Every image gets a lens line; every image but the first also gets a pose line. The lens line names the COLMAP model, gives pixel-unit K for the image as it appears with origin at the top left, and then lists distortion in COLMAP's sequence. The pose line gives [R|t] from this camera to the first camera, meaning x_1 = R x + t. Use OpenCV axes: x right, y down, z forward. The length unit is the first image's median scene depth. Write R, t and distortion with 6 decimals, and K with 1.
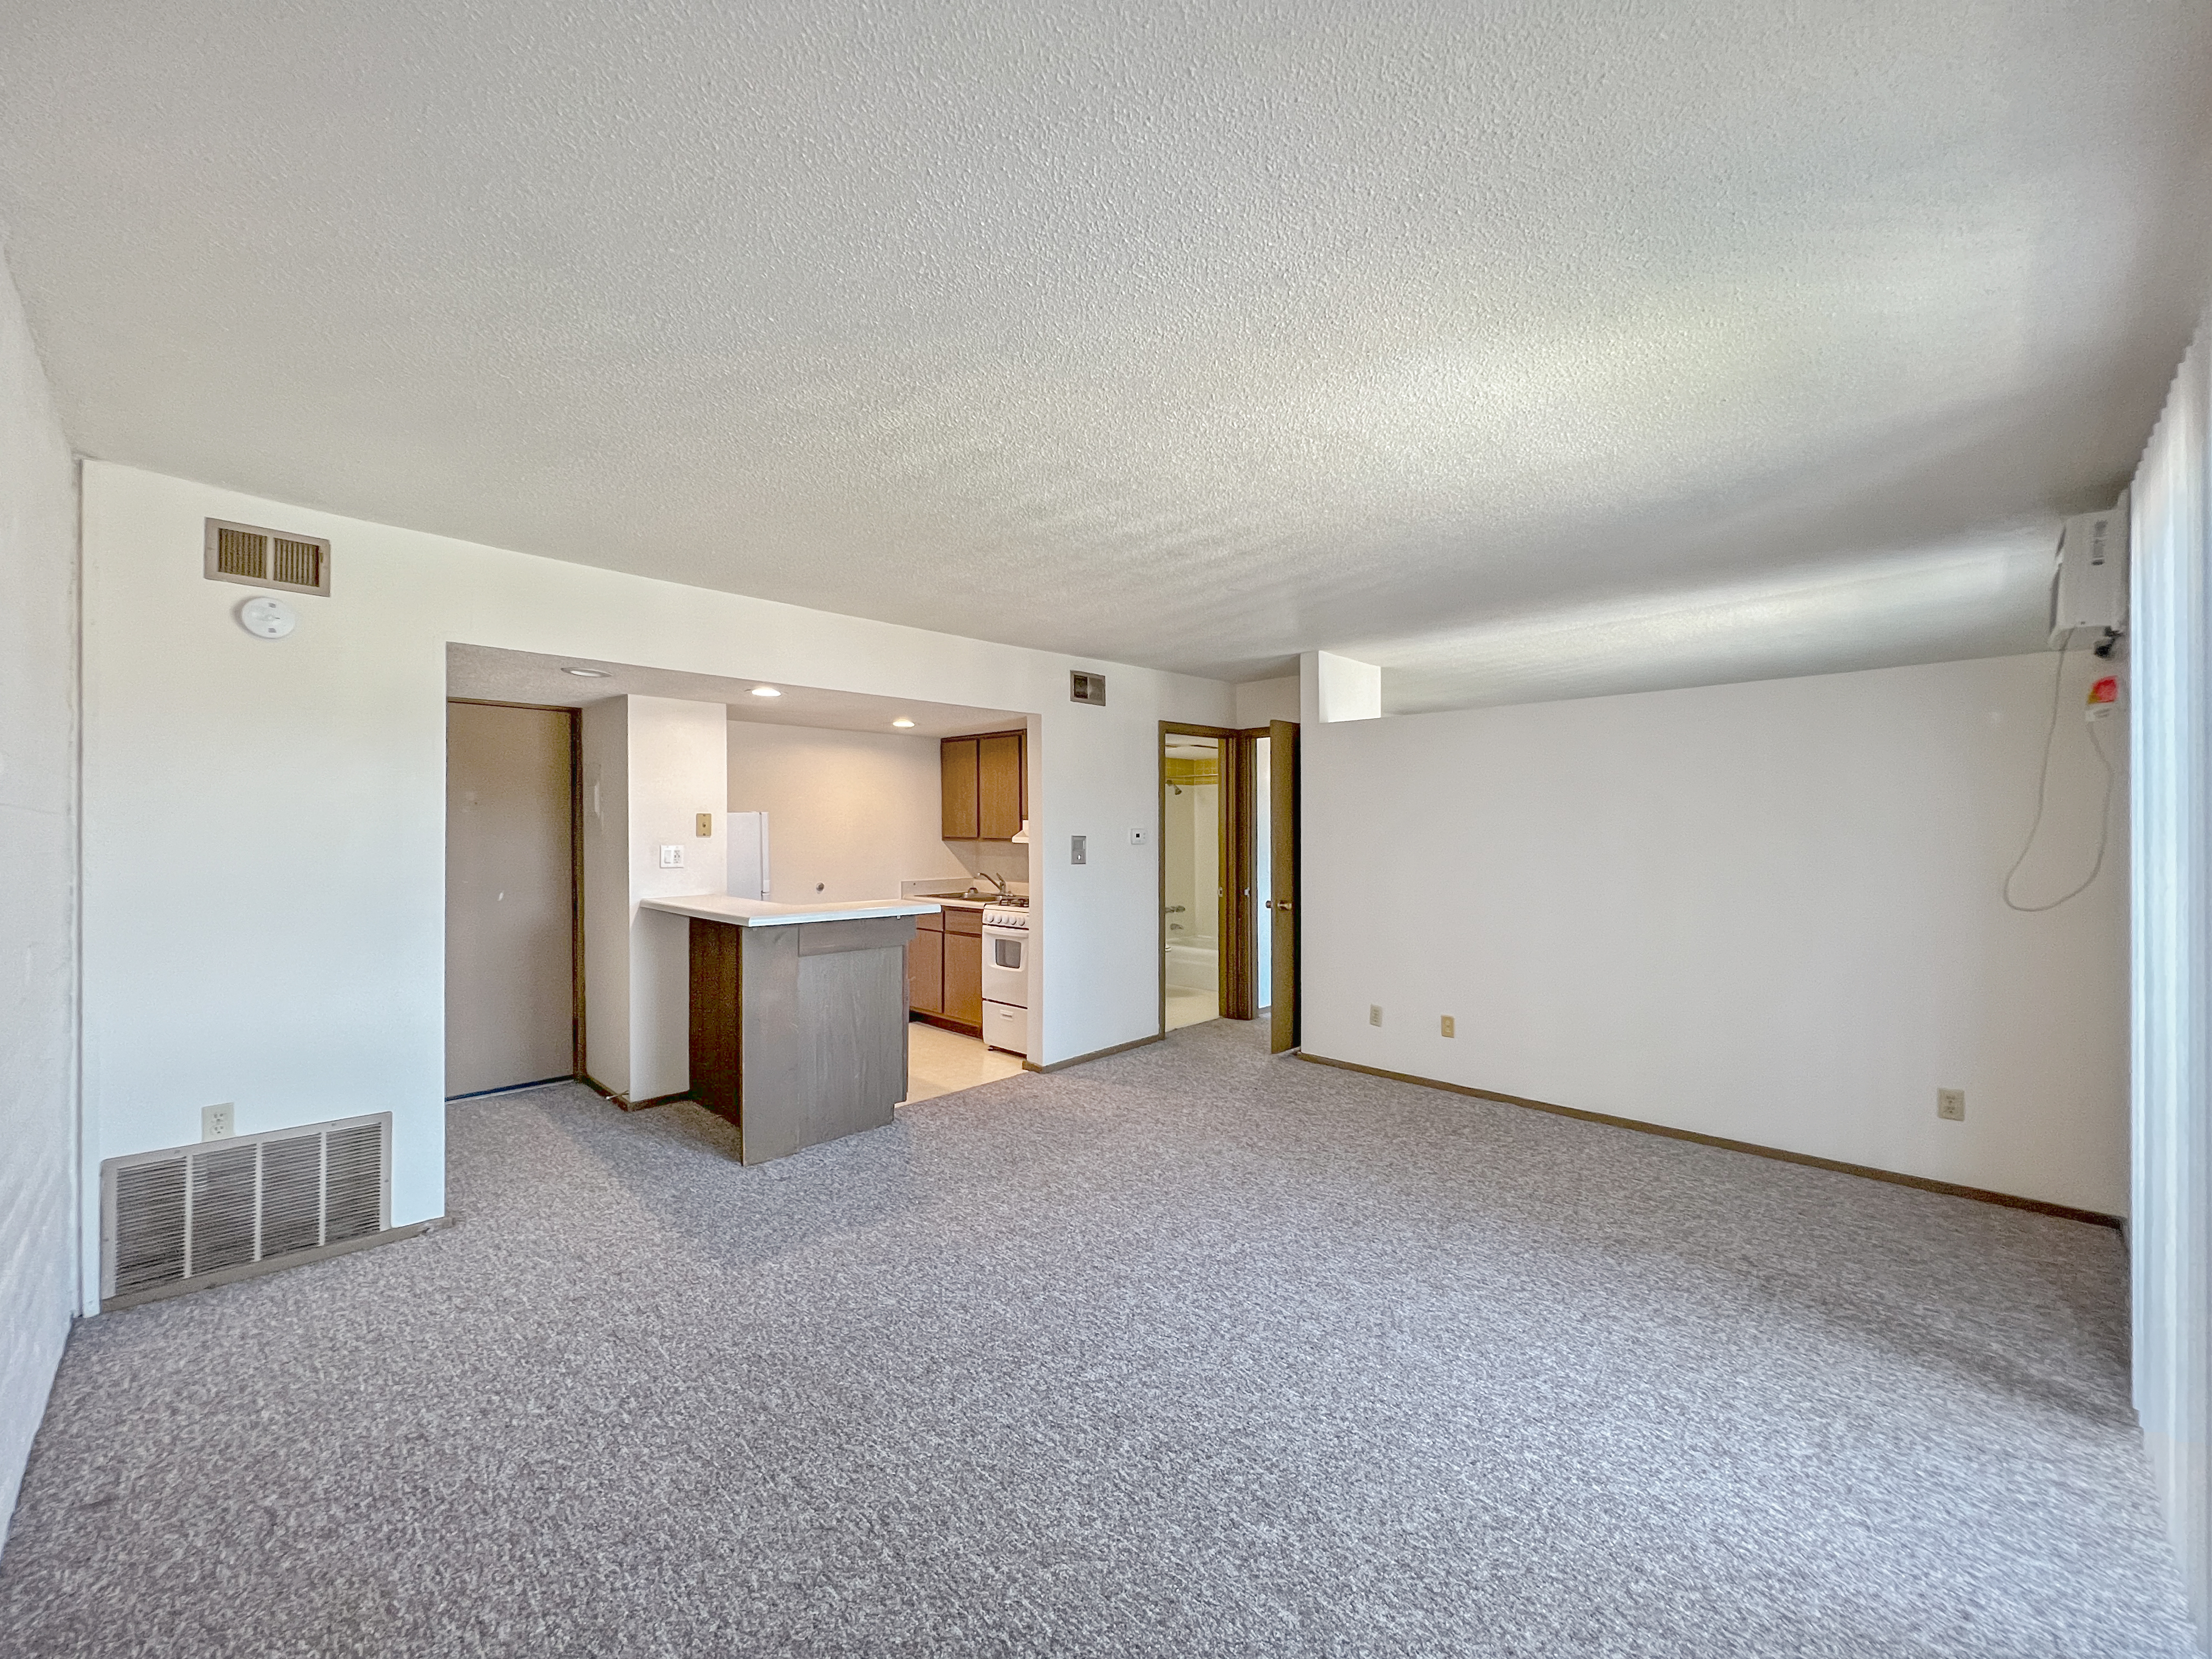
lens RADIAL K [[885.0, 0, 1101.4], [0, 885.0, 829.8], [0, 0, 1]] dist [0.000080, -0.000068]
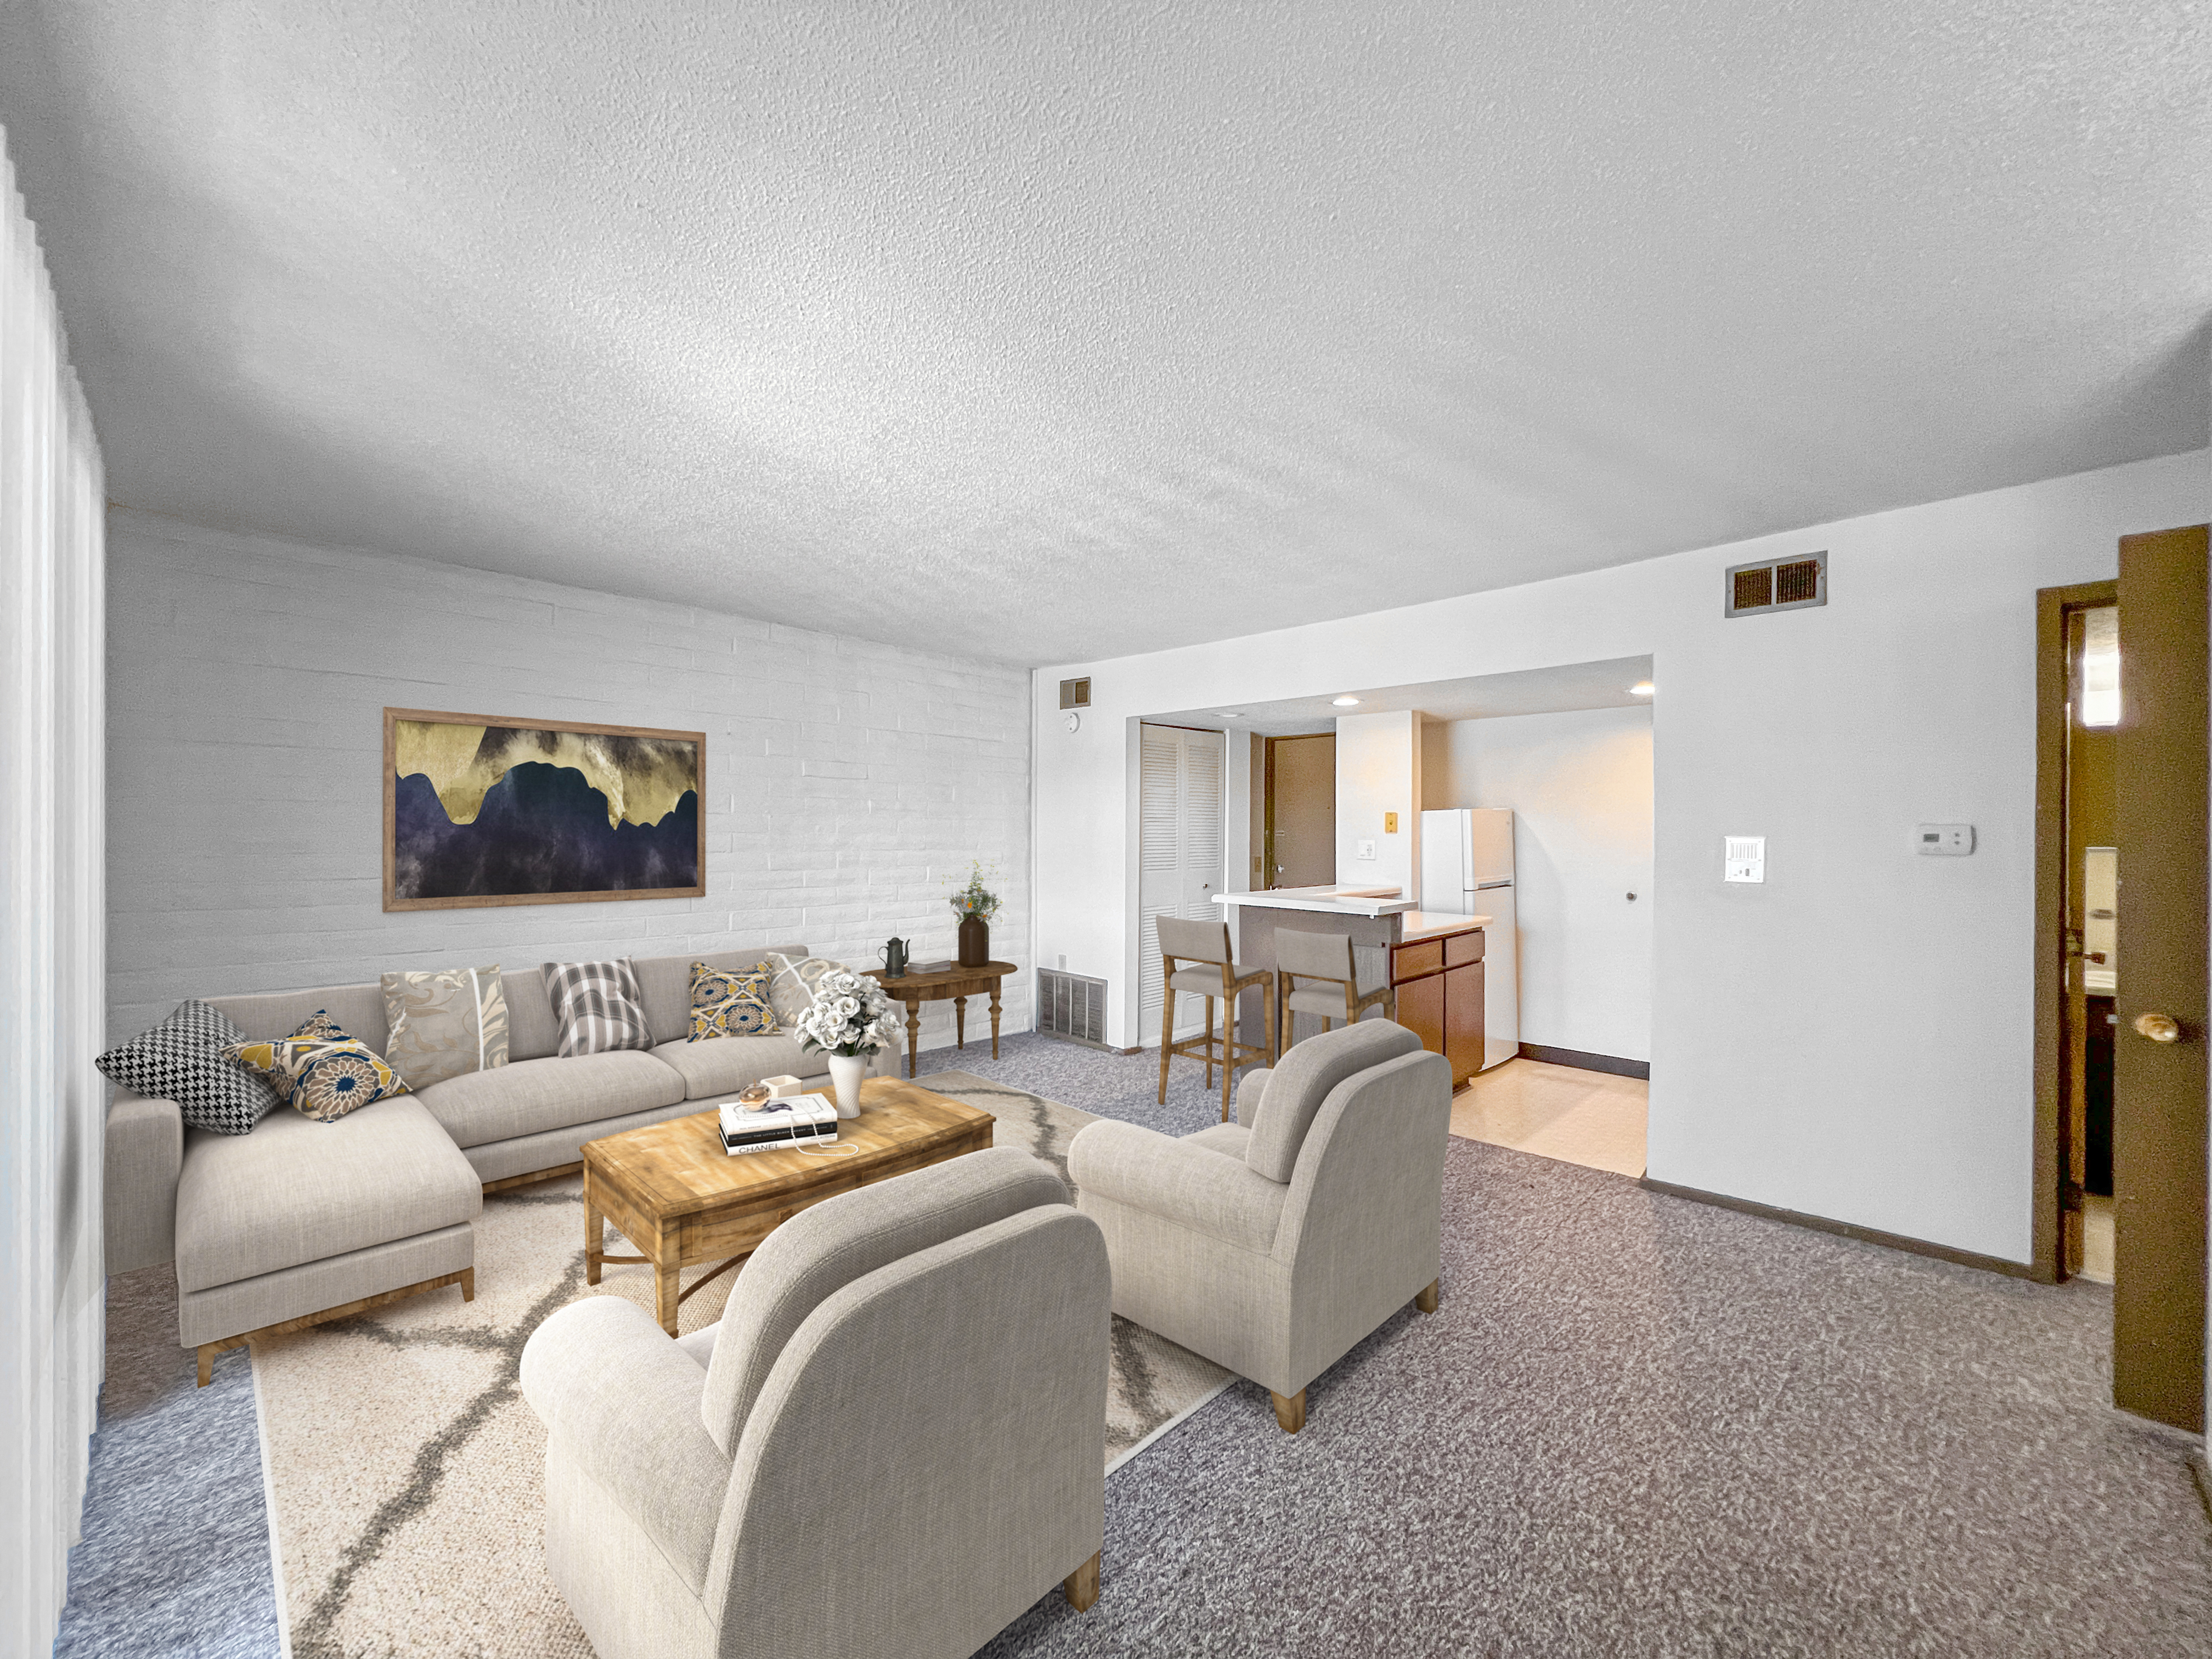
lens RADIAL K [[885.0, 0, 1101.4], [0, 885.0, 829.8], [0, 0, 1]] dist [0.000080, -0.000068]
pose [[-0.000619, -0.000070, -1.000000, 0.709792], [-0.003679, 0.999993, -0.000068, 0.005528], [0.999993, 0.003679, -0.000620, 0.686534]]
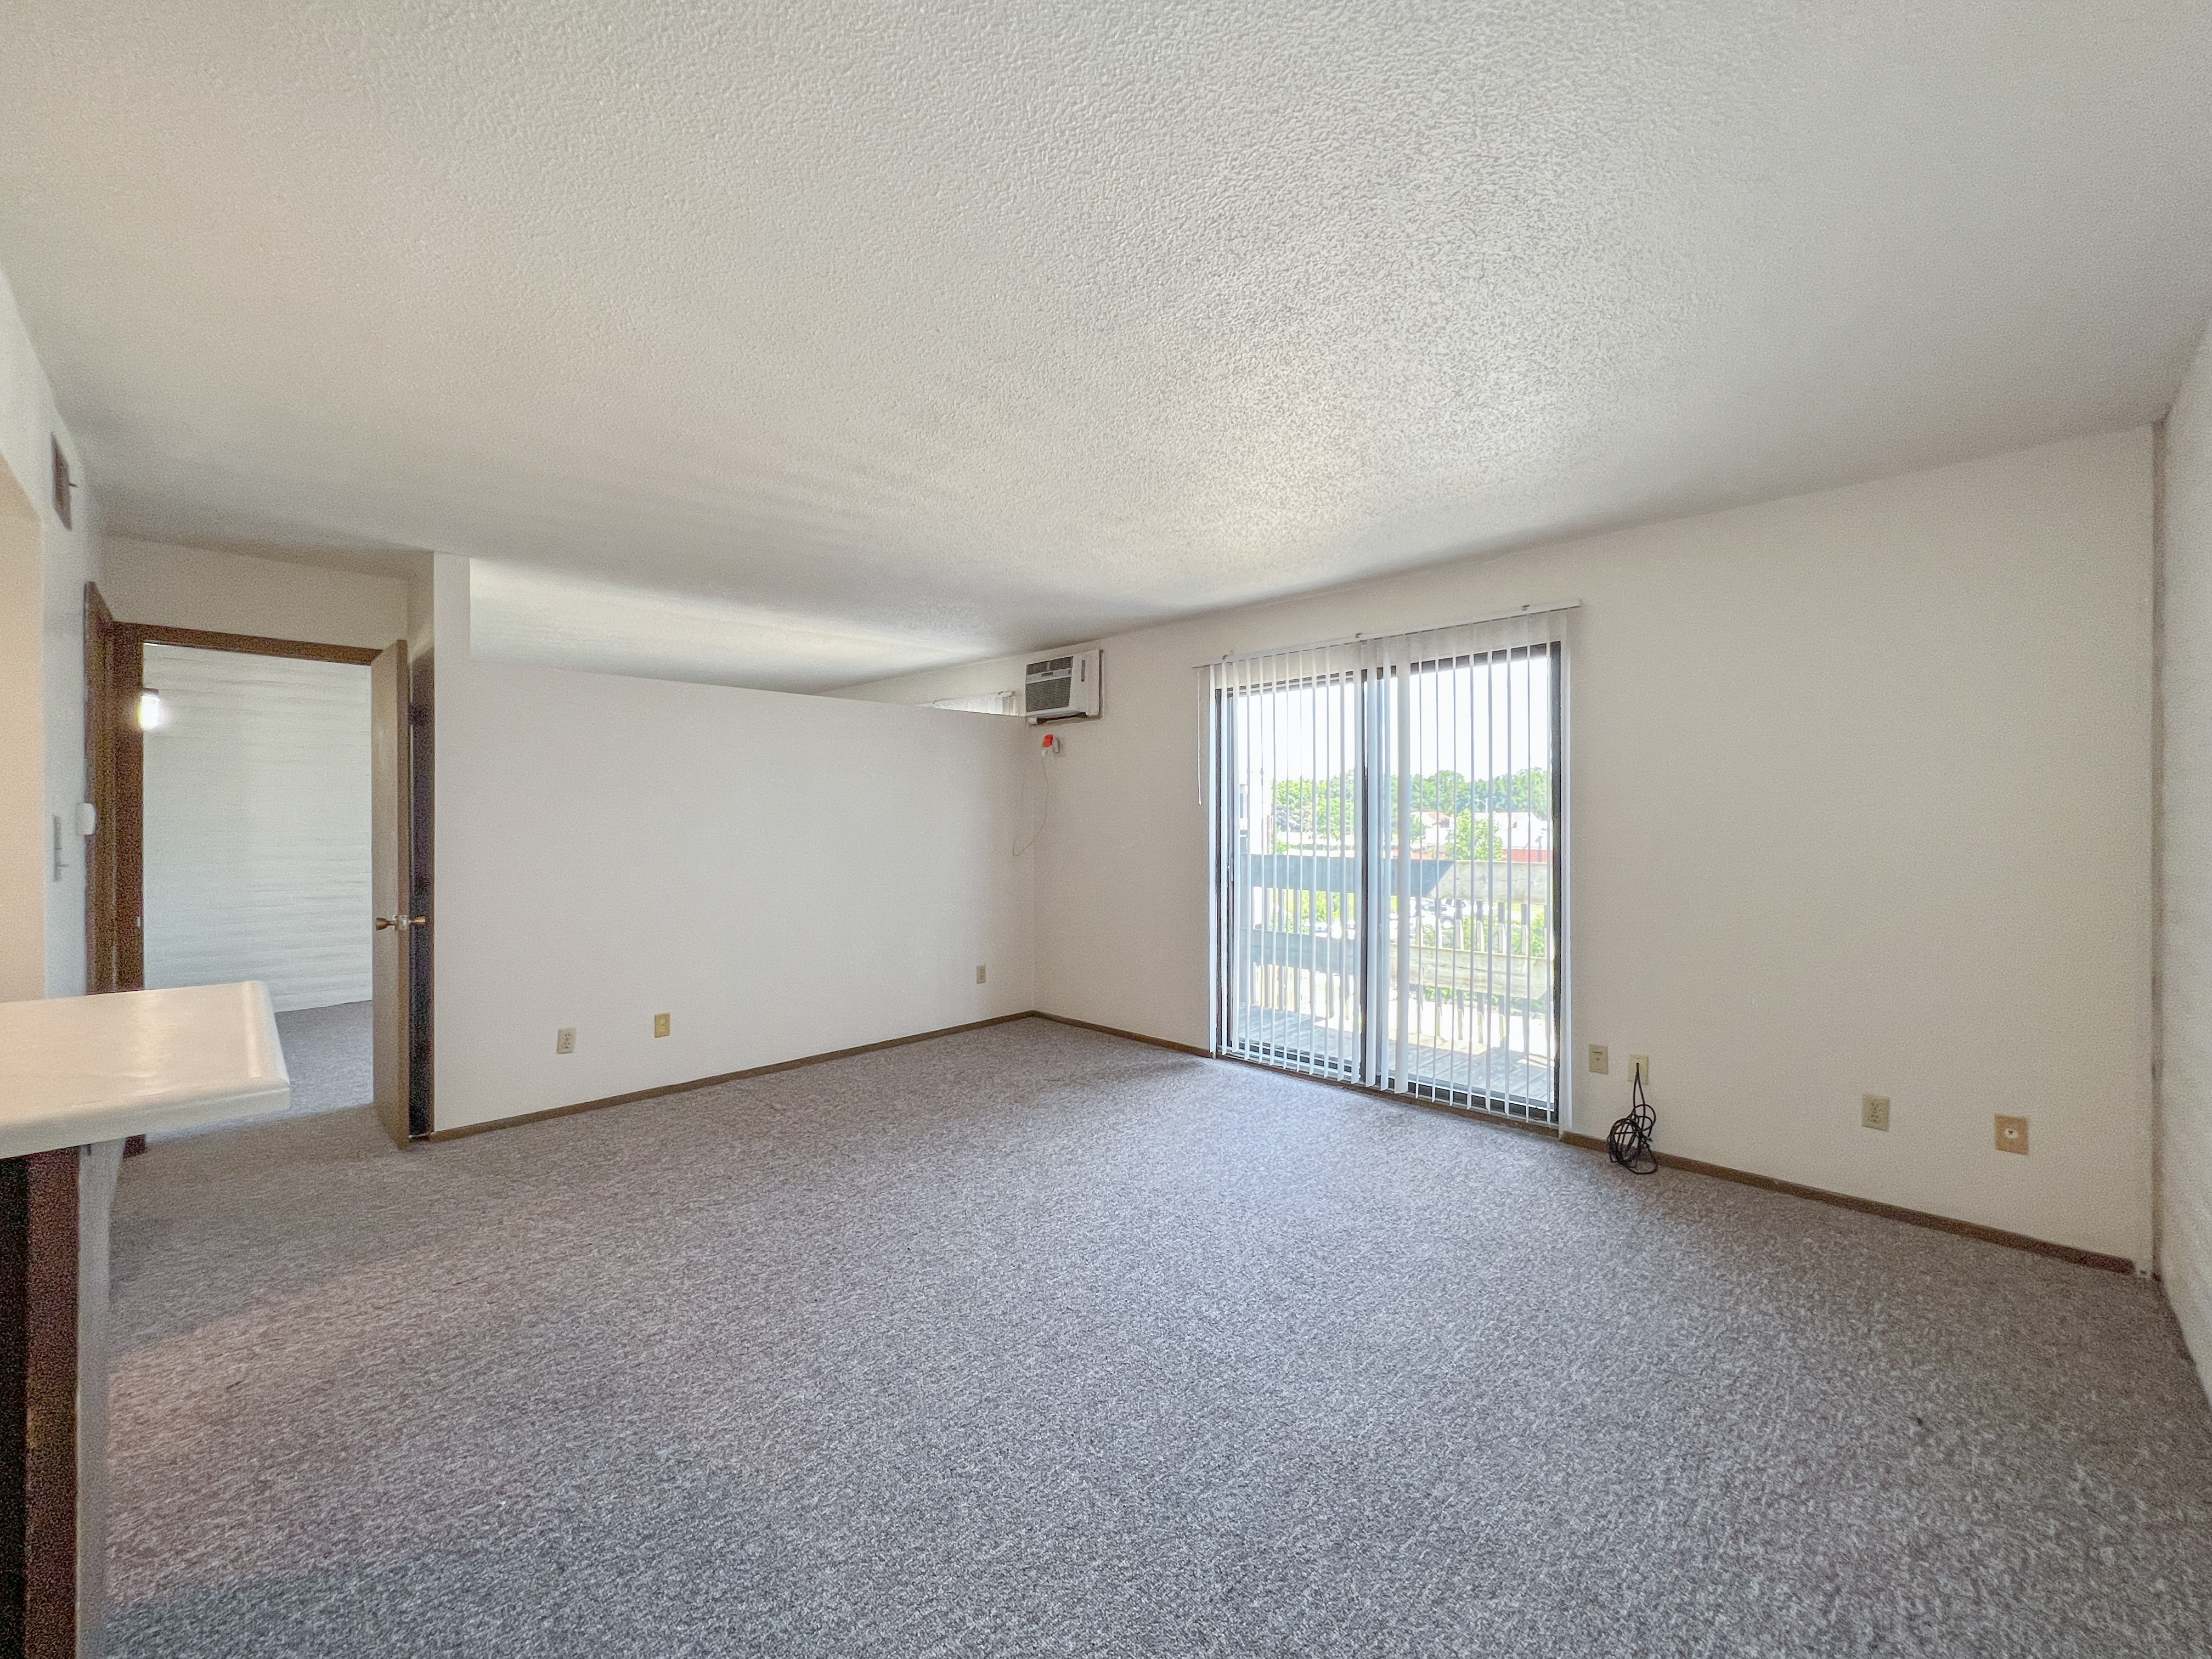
lens RADIAL K [[885.2, 0, 1102.6], [0, 885.2, 823.0], [0, 0, 1]] dist [-0.001018, 0.000194]
pose [[0.003453, -0.005394, 0.999979, -0.563920], [-0.000456, 0.999985, 0.005395, 0.009351], [-0.999994, -0.000475, 0.003451, 0.590667]]
